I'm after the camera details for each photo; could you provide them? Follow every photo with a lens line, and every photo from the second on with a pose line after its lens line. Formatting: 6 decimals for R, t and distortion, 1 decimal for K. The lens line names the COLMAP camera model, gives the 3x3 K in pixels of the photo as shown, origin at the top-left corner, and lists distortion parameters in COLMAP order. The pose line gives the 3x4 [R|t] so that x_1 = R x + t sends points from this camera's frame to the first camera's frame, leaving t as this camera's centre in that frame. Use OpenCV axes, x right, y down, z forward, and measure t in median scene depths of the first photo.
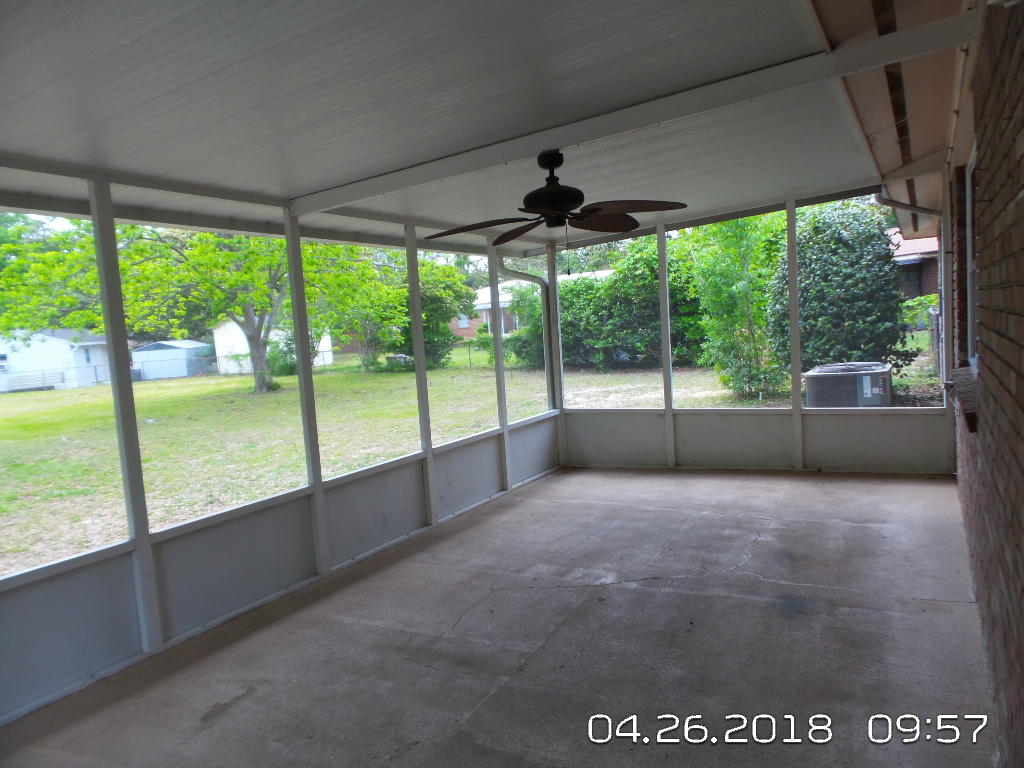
lens RADIAL K [[710.6, 0, 514.8], [0, 710.6, 385.2], [0, 0, 1]] dist [-0.011700, -0.002050]
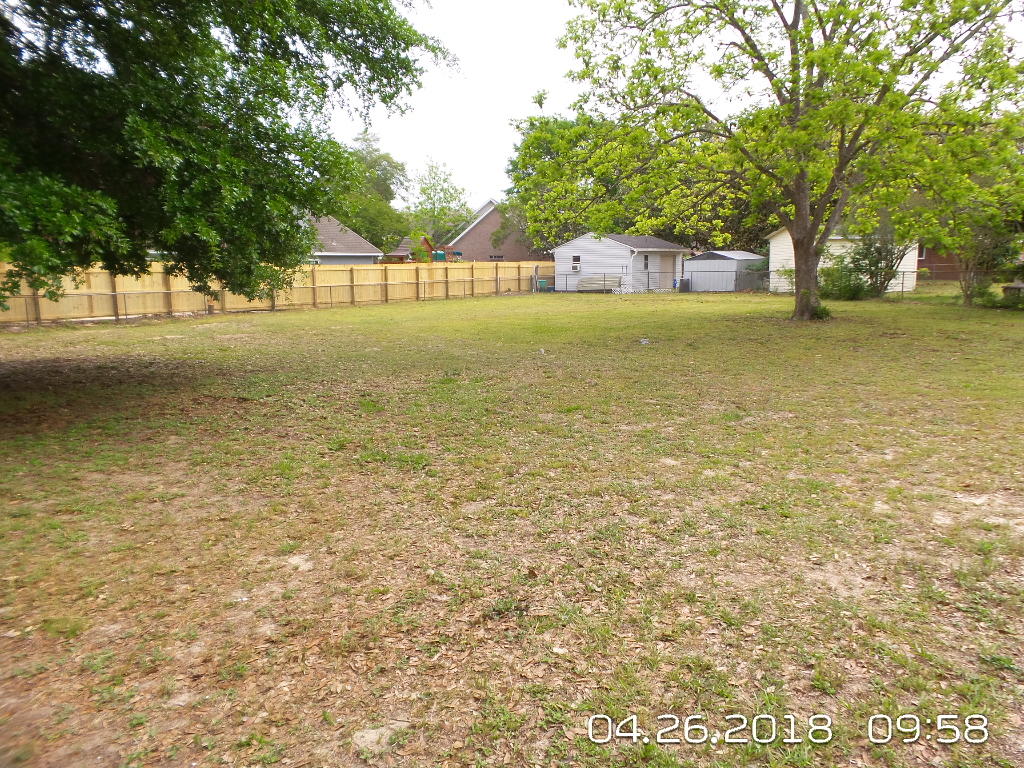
lens RADIAL K [[710.6, 0, 514.4], [0, 710.6, 389.4], [0, 0, 1]] dist [-0.011700, -0.002050]
pose [[0.721346, 0.175848, -0.669879, -0.050710], [-0.096592, 0.983320, 0.154116, -0.002337], [0.685806, -0.046466, 0.726300, 0.192788]]
